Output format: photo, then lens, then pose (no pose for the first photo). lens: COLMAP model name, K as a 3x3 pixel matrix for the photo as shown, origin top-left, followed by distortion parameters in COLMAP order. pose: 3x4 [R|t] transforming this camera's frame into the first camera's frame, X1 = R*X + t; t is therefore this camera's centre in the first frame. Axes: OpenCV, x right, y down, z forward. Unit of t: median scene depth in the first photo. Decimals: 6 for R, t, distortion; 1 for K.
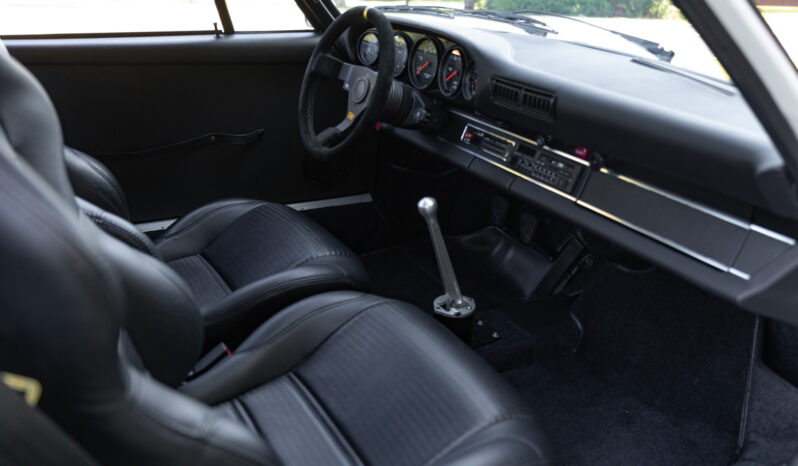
lens RADIAL K [[652.2, 0, 399.0], [0, 652.2, 215.6], [0, 0, 1]] dist [-0.001893, -0.001985]
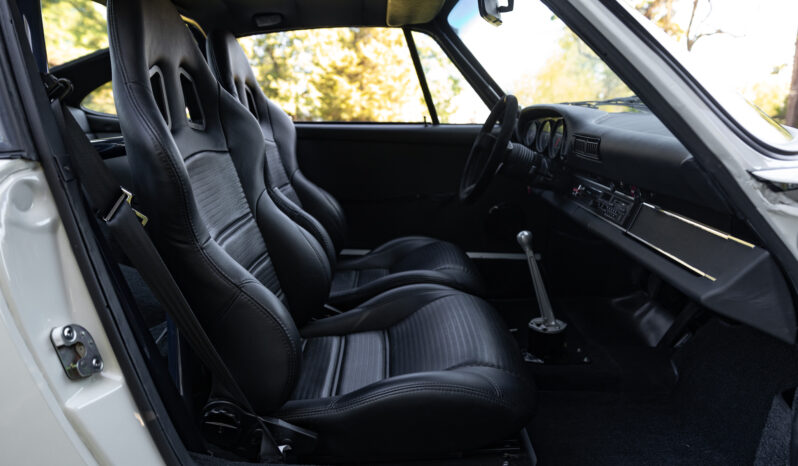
lens RADIAL K [[525.4, 0, 399.0], [0, 525.4, 233.0], [0, 0, 1]] dist [-0.000629, -0.002613]
pose [[0.868148, 0.081193, -0.489619, 0.300436], [-0.156871, 0.980842, -0.115498, 0.121704], [0.470861, 0.177077, 0.864253, -0.009805]]
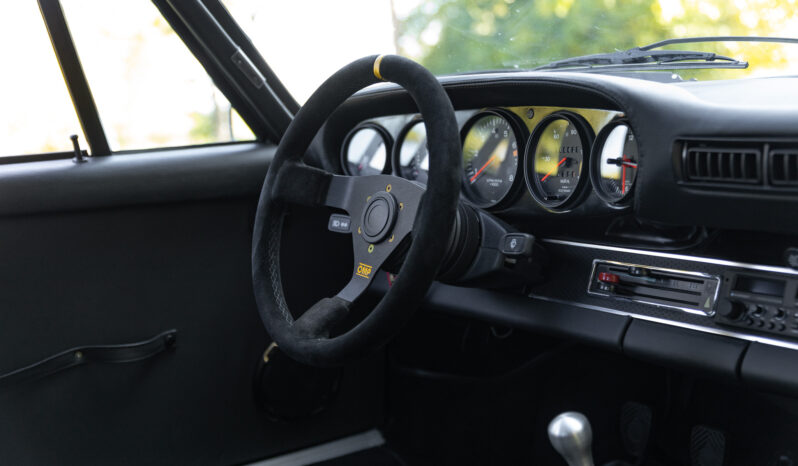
lens RADIAL K [[937.4, 0, 410.6], [0, 937.4, 232.8], [0, 0, 1]] dist [-0.010595, 0.005359]
pose [[0.989352, -0.110553, 0.094657, -0.103038], [0.130020, 0.963616, -0.233534, -0.008992], [-0.065395, 0.243355, 0.967730, 0.298122]]
